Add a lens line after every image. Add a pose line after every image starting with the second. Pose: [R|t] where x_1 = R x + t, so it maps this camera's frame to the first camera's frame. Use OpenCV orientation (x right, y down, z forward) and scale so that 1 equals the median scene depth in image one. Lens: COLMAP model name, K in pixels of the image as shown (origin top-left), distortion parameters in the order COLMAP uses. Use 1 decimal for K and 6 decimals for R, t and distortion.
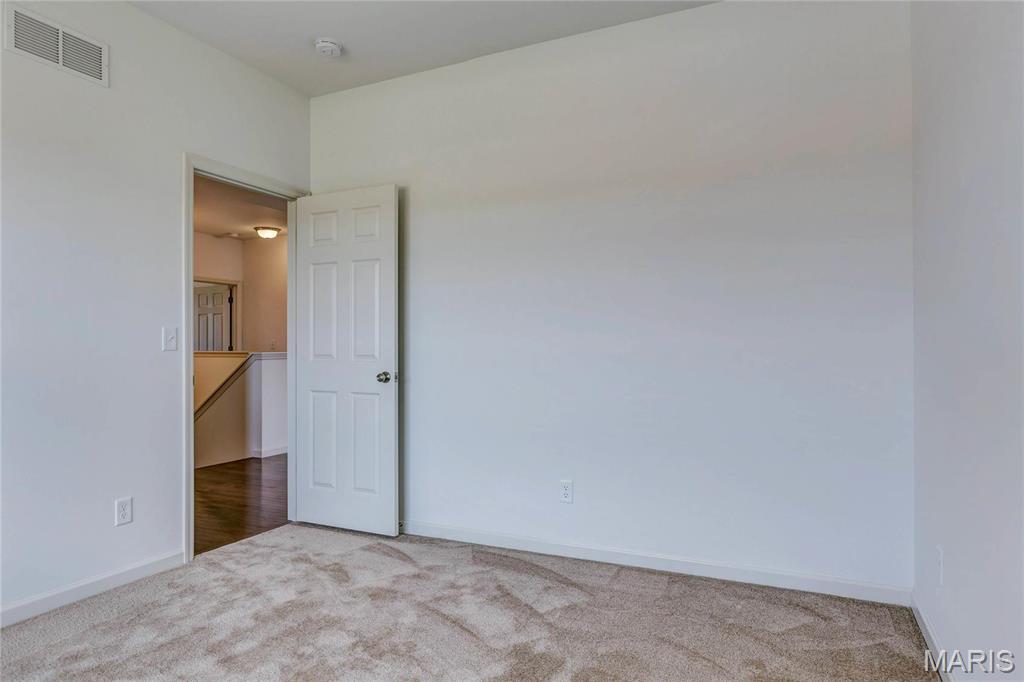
lens RADIAL K [[617.9, 0, 513.8], [0, 617.9, 343.5], [0, 0, 1]] dist [-0.000705, 0.000777]
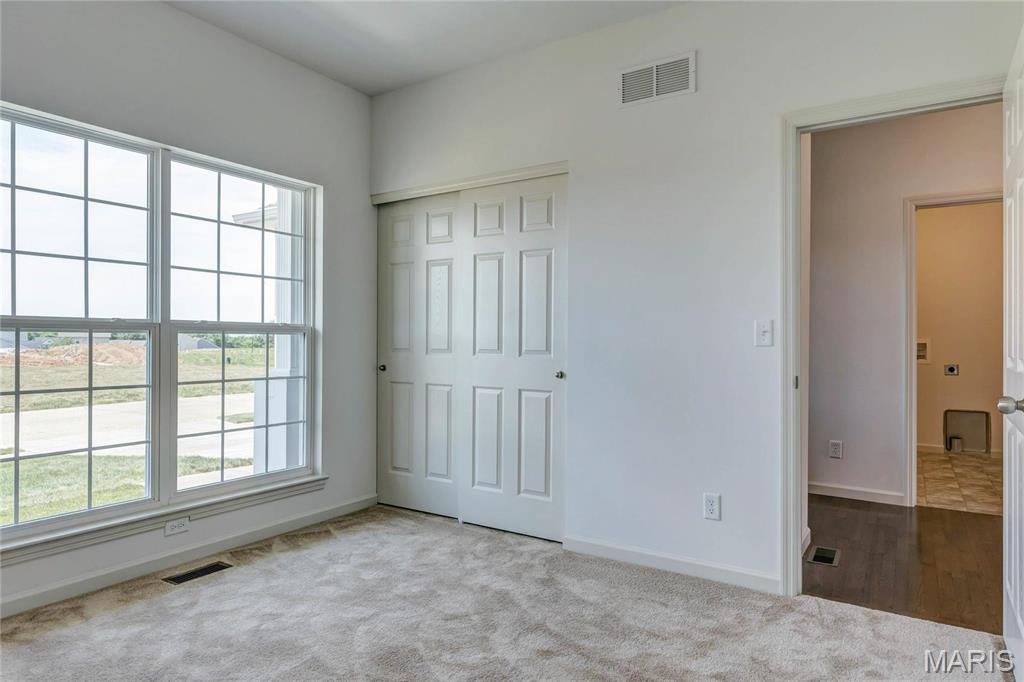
lens RADIAL K [[617.9, 0, 513.8], [0, 617.9, 338.1], [0, 0, 1]] dist [-0.000705, 0.000777]
pose [[-0.137393, -0.000357, -0.990516, 0.379992], [0.005420, 0.999985, -0.001112, -0.001512], [0.990502, -0.005521, -0.137389, 0.775001]]
